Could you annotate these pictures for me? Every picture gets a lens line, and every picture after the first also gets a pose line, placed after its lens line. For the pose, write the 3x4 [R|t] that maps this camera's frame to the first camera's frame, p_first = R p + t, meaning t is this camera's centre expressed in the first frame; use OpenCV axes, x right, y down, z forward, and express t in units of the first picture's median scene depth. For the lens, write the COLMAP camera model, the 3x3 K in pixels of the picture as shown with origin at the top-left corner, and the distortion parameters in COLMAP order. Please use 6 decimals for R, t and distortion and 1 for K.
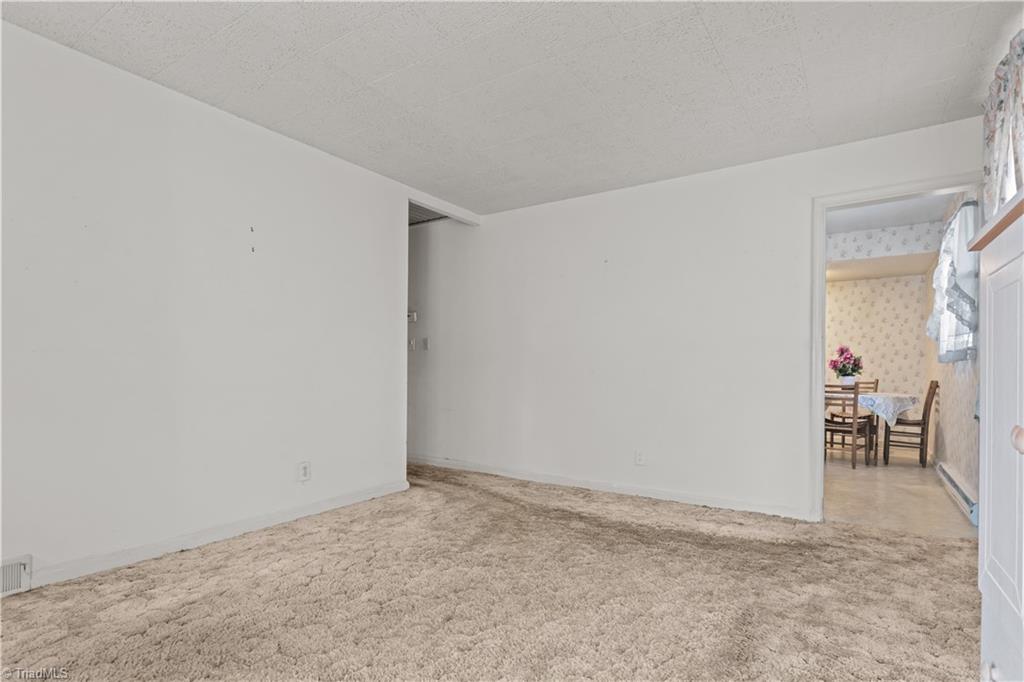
lens RADIAL K [[522.7, 0, 520.2], [0, 522.7, 370.5], [0, 0, 1]] dist [0.001961, 0.000545]
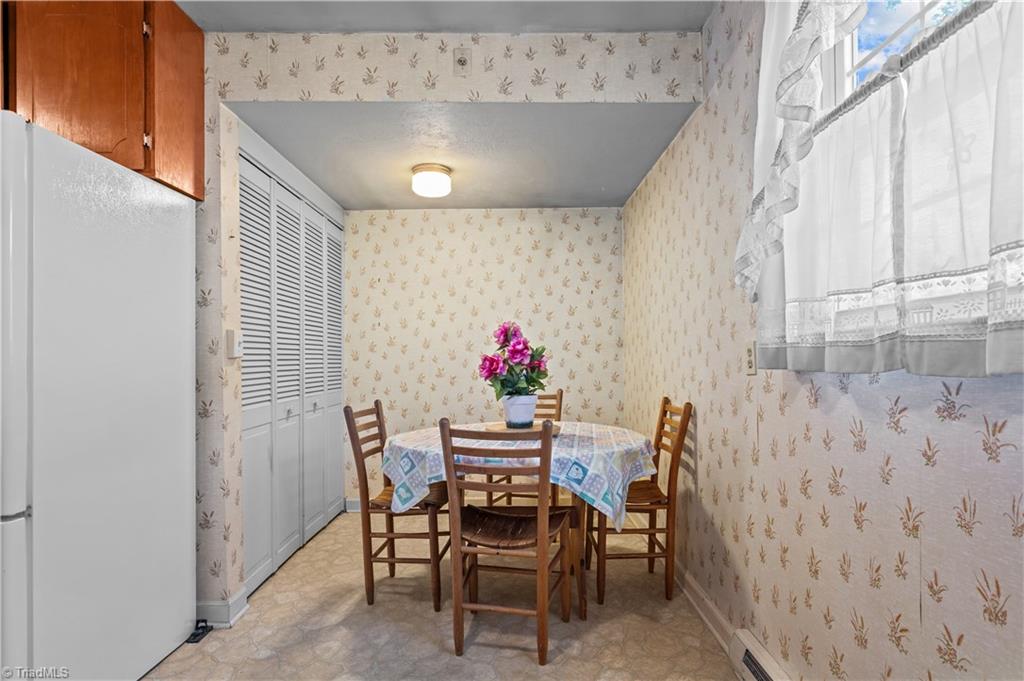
lens RADIAL K [[644.1, 0, 512.0], [0, 644.1, 343.2], [0, 0, 1]] dist [-0.002521, -0.000893]
pose [[0.841293, 0.000787, 0.540579, 0.346811], [0.016703, 0.999484, -0.027449, -0.016322], [-0.540322, 0.032122, 0.840845, 0.574323]]
